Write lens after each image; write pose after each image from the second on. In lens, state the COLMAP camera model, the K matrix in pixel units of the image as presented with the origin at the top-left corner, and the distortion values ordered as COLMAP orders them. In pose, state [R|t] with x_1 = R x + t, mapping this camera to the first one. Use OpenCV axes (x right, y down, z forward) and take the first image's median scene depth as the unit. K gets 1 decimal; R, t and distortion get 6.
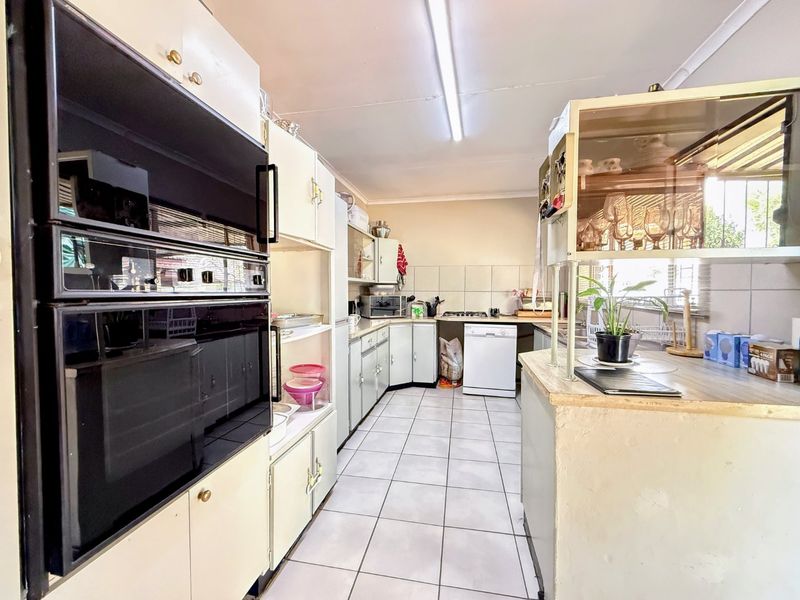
lens RADIAL K [[322.7, 0, 392.2], [0, 322.7, 301.9], [0, 0, 1]] dist [0.001206, 0.000342]
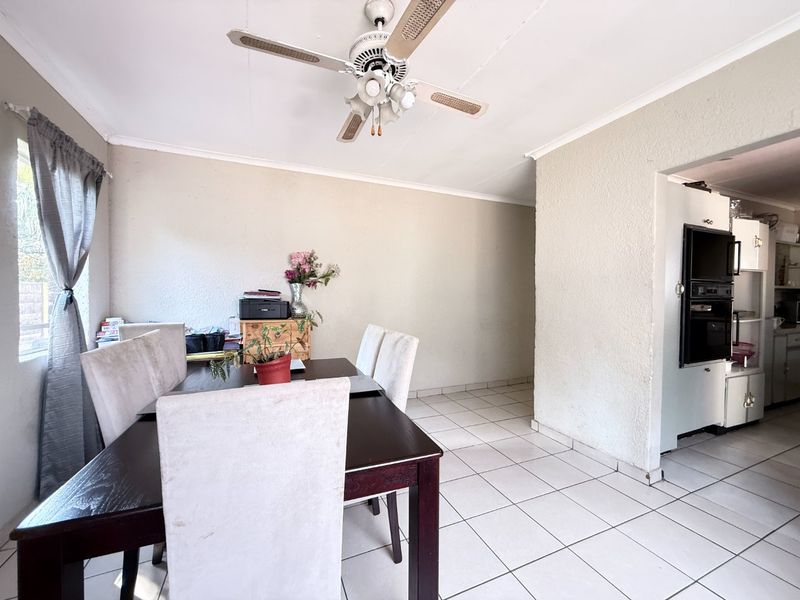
lens RADIAL K [[322.7, 0, 399.3], [0, 322.7, 296.5], [0, 0, 1]] dist [0.001206, 0.000342]
pose [[0.591281, 0.009343, -0.806411, 0.014744], [-0.026294, 0.999625, -0.007698, 0.011350], [0.806037, 0.025756, 0.591305, -0.611283]]
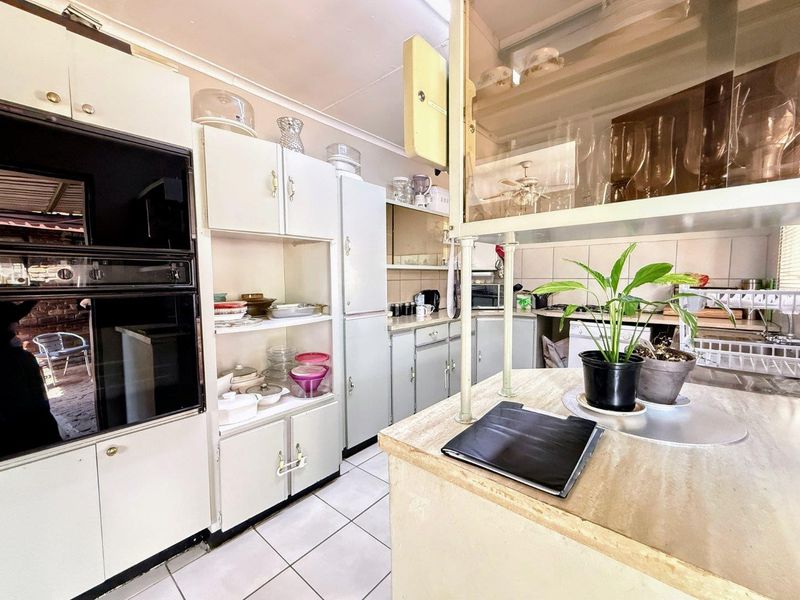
lens RADIAL K [[322.7, 0, 394.7], [0, 322.7, 302.3], [0, 0, 1]] dist [0.001206, 0.000342]
pose [[0.871783, 0.028106, -0.489086, 0.218267], [-0.007311, 0.998988, 0.044376, -0.007685], [0.489839, -0.035111, 0.871106, 0.107004]]
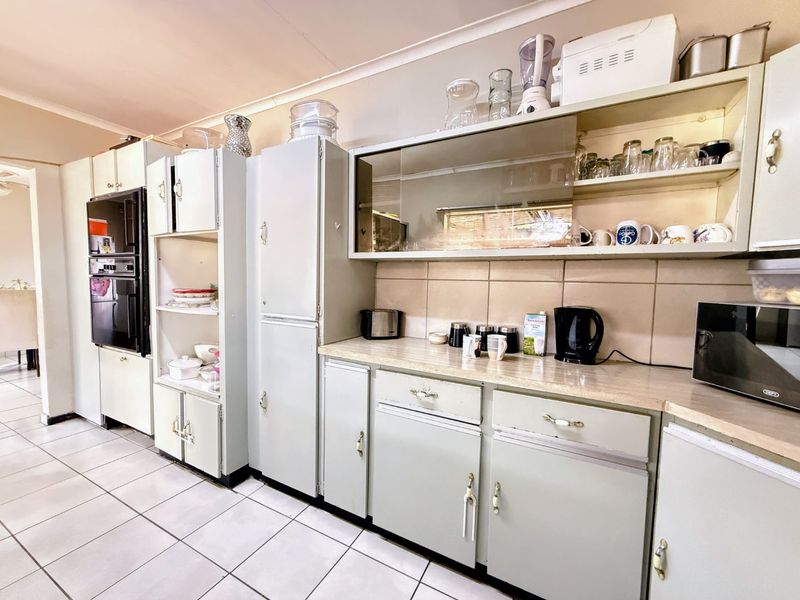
lens RADIAL K [[322.7, 0, 398.4], [0, 322.7, 300.5], [0, 0, 1]] dist [0.001206, 0.000342]
pose [[-0.271570, 0.056284, -0.960771, 0.266392], [-0.049413, 0.996156, 0.072324, -0.025578], [0.961149, 0.067116, -0.267746, 0.817017]]
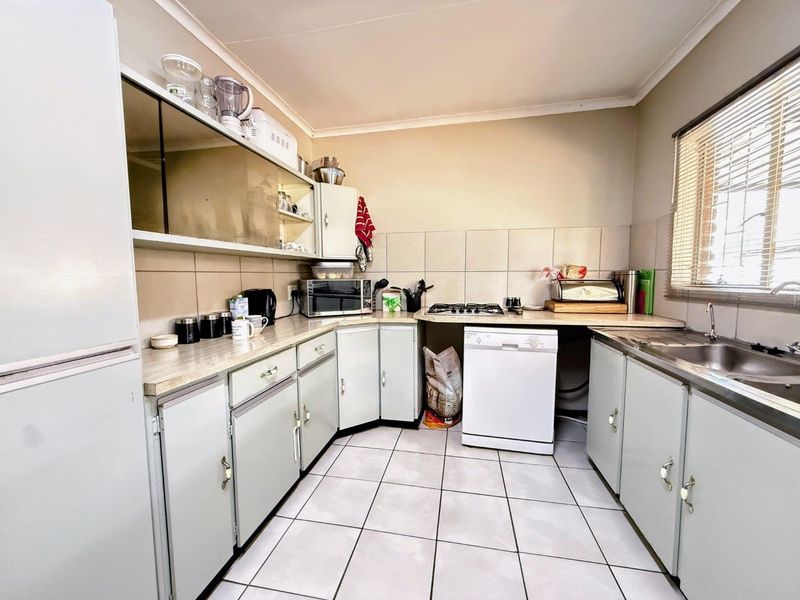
lens RADIAL K [[322.7, 0, 394.2], [0, 322.7, 302.4], [0, 0, 1]] dist [0.001206, 0.000342]
pose [[0.999947, -0.010283, -0.000128, 0.092369], [0.010277, 0.998753, 0.048863, -0.004715], [-0.000374, -0.048862, 0.998805, 0.395820]]
